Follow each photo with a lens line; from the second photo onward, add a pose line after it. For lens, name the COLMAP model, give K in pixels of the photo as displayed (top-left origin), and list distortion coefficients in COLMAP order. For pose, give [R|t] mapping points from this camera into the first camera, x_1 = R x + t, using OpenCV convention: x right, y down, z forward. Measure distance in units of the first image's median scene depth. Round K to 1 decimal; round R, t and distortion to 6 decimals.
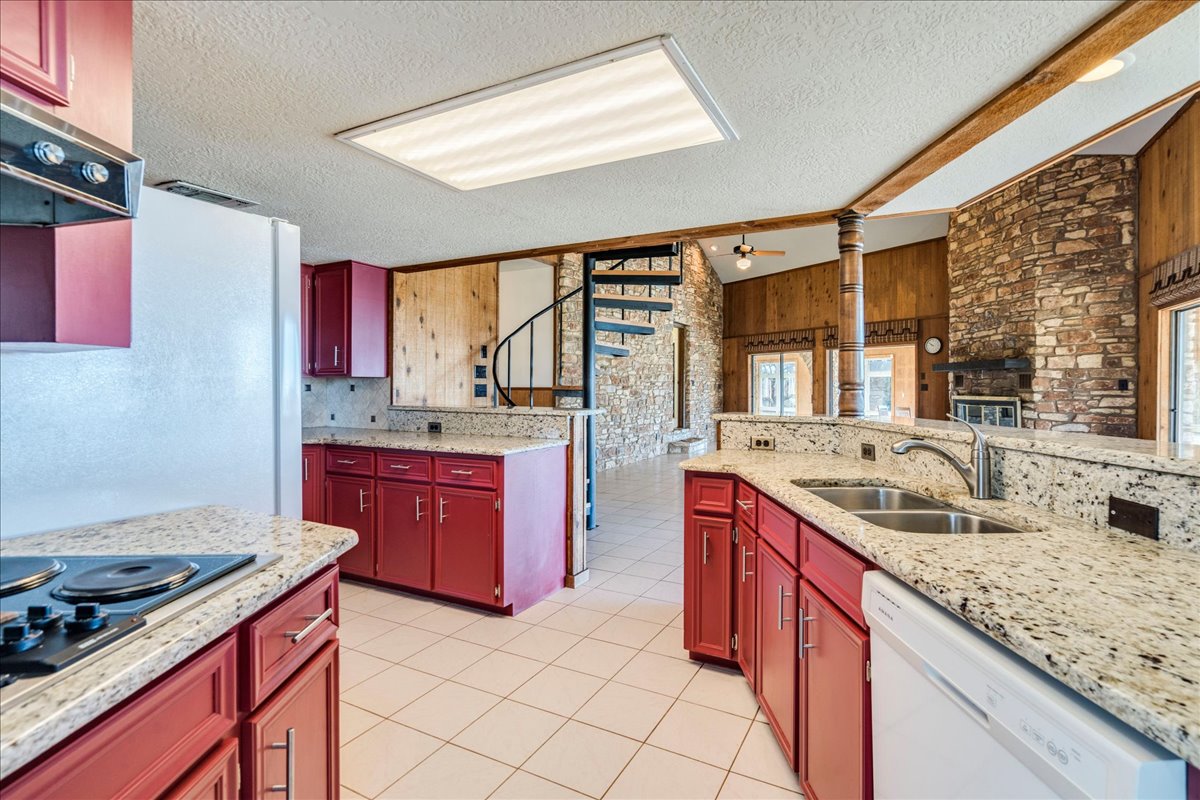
lens RADIAL K [[583.8, 0, 600.0], [0, 583.8, 400.0], [0, 0, 1]] dist [-0.017865, 0.000108]
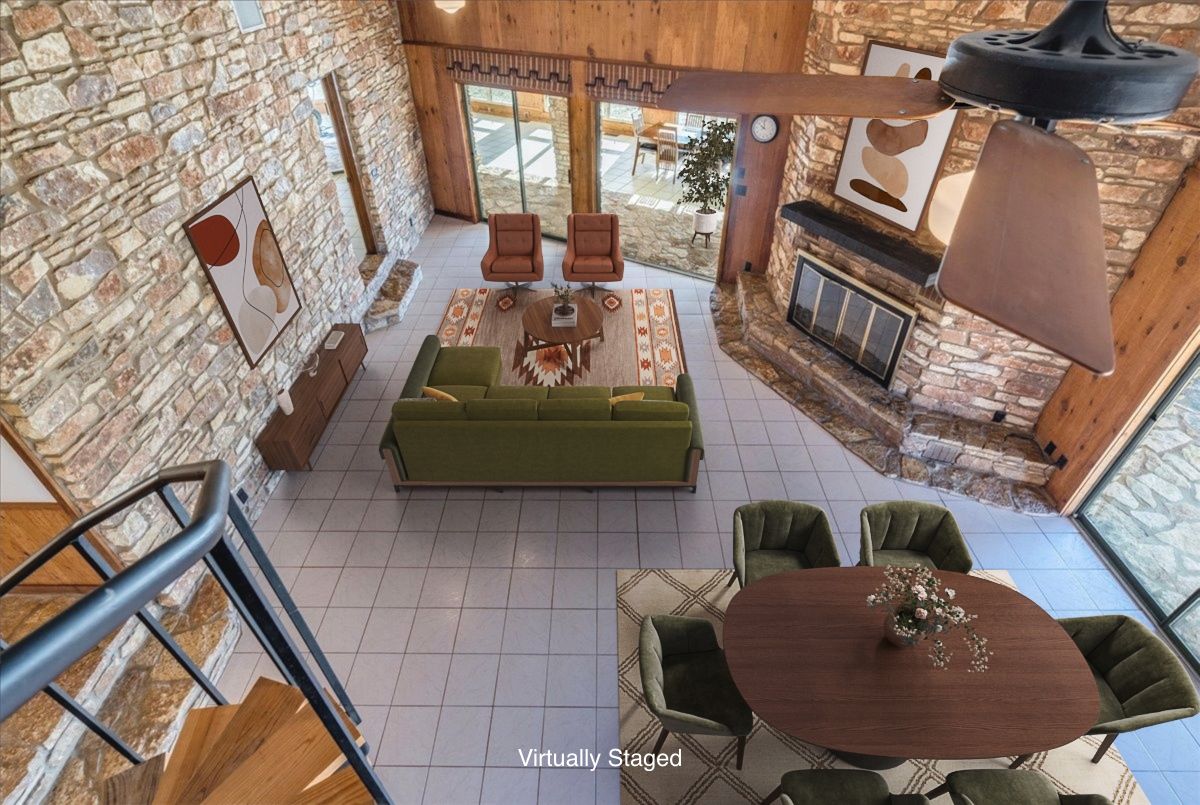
lens RADIAL K [[596.0, 0, 600.0], [0, 596.0, 402.5], [0, 0, 1]] dist [-0.003752, -0.000876]
pose [[0.881233, -0.299868, 0.365388, 0.120393], [0.018120, 0.793871, 0.607816, -0.324091], [-0.472335, -0.529006, 0.705019, 0.605606]]
